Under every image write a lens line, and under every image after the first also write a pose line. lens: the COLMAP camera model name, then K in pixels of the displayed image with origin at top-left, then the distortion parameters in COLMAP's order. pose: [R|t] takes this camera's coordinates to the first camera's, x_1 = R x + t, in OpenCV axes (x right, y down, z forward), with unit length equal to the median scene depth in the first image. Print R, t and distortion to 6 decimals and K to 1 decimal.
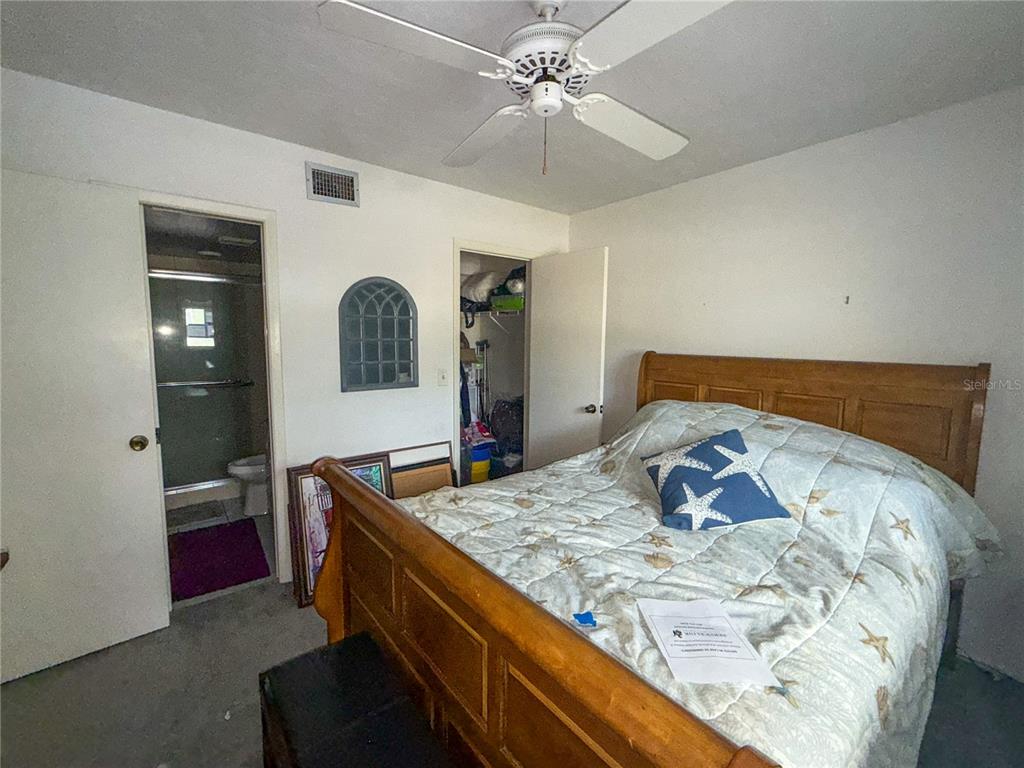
lens RADIAL K [[425.7, 0, 507.5], [0, 425.7, 384.2], [0, 0, 1]] dist [-0.000135, 0.000109]
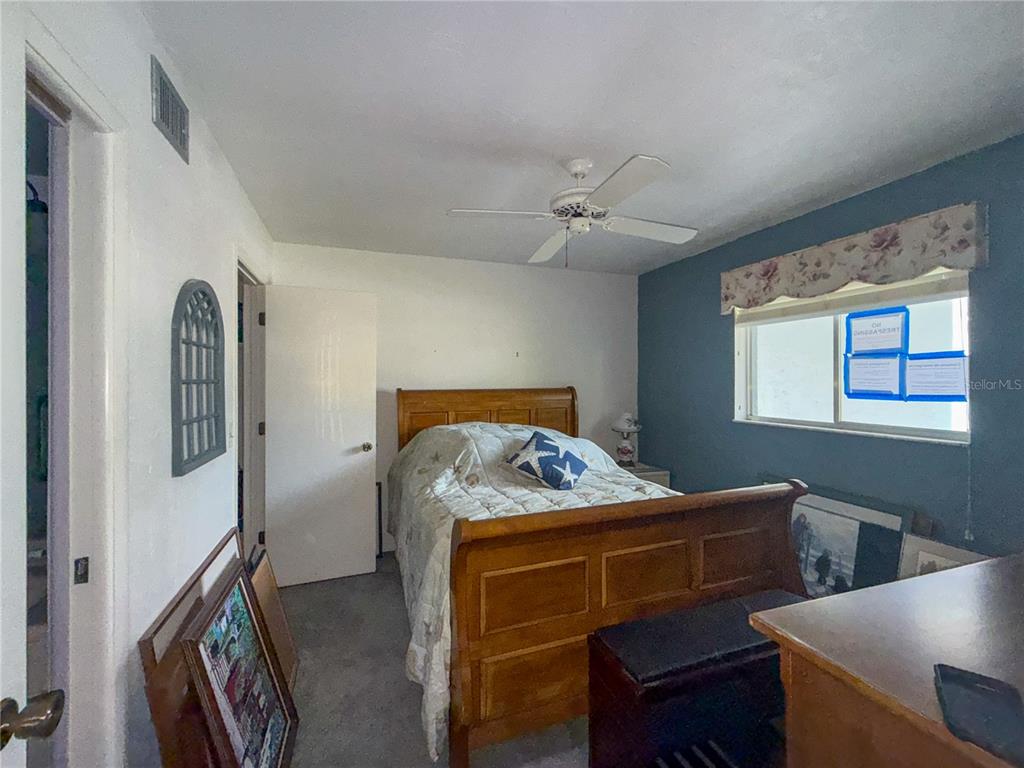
lens RADIAL K [[425.7, 0, 511.0], [0, 425.7, 380.4], [0, 0, 1]] dist [-0.000135, 0.000109]
pose [[0.301144, -0.009252, 0.953534, -1.070028], [0.109460, 0.993679, -0.024928, -0.058981], [-0.947276, 0.111881, 0.300253, 0.572823]]
